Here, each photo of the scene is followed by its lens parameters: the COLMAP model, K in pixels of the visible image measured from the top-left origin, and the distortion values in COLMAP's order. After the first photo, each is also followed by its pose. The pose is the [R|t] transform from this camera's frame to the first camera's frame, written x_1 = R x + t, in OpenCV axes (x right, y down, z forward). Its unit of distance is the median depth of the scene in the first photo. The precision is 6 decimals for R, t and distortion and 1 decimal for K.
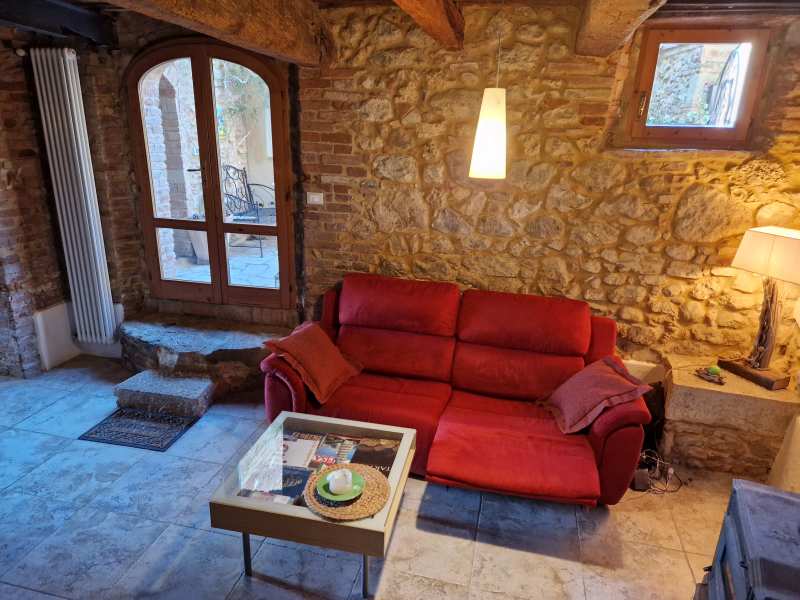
lens RADIAL K [[531.7, 0, 402.1], [0, 531.7, 306.9], [0, 0, 1]] dist [0.068309, -0.052701]
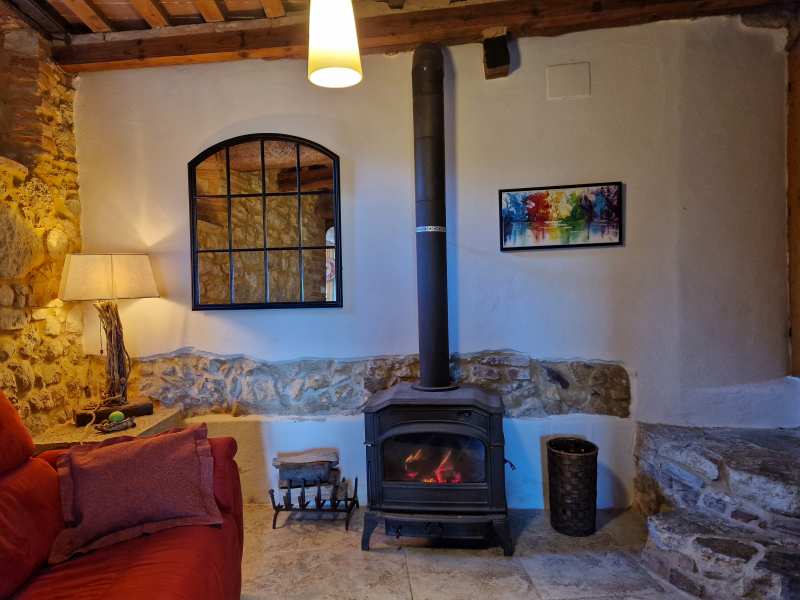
lens RADIAL K [[531.7, 0, 400.6], [0, 531.7, 305.1], [0, 0, 1]] dist [0.068309, -0.052701]
pose [[-0.301637, -0.070990, 0.950776, -0.308494], [0.319467, 0.932051, 0.170944, -0.043128], [-0.898307, 0.355305, -0.258462, 0.707367]]
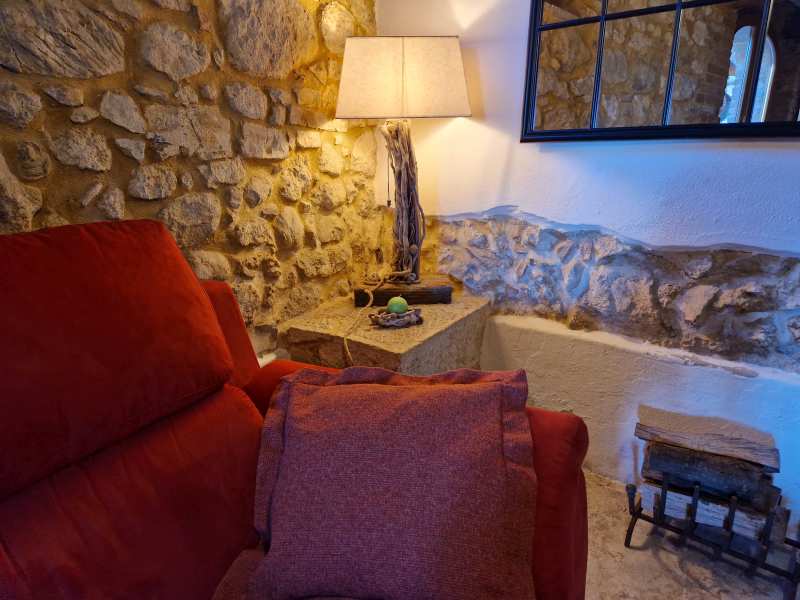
lens RADIAL K [[531.7, 0, 402.5], [0, 531.7, 304.7], [0, 0, 1]] dist [0.068309, -0.052701]
pose [[0.272481, -0.311785, 0.910244, 0.082823], [0.328002, 0.919473, 0.216759, 0.000747], [-0.904527, 0.239499, 0.352805, 0.748500]]
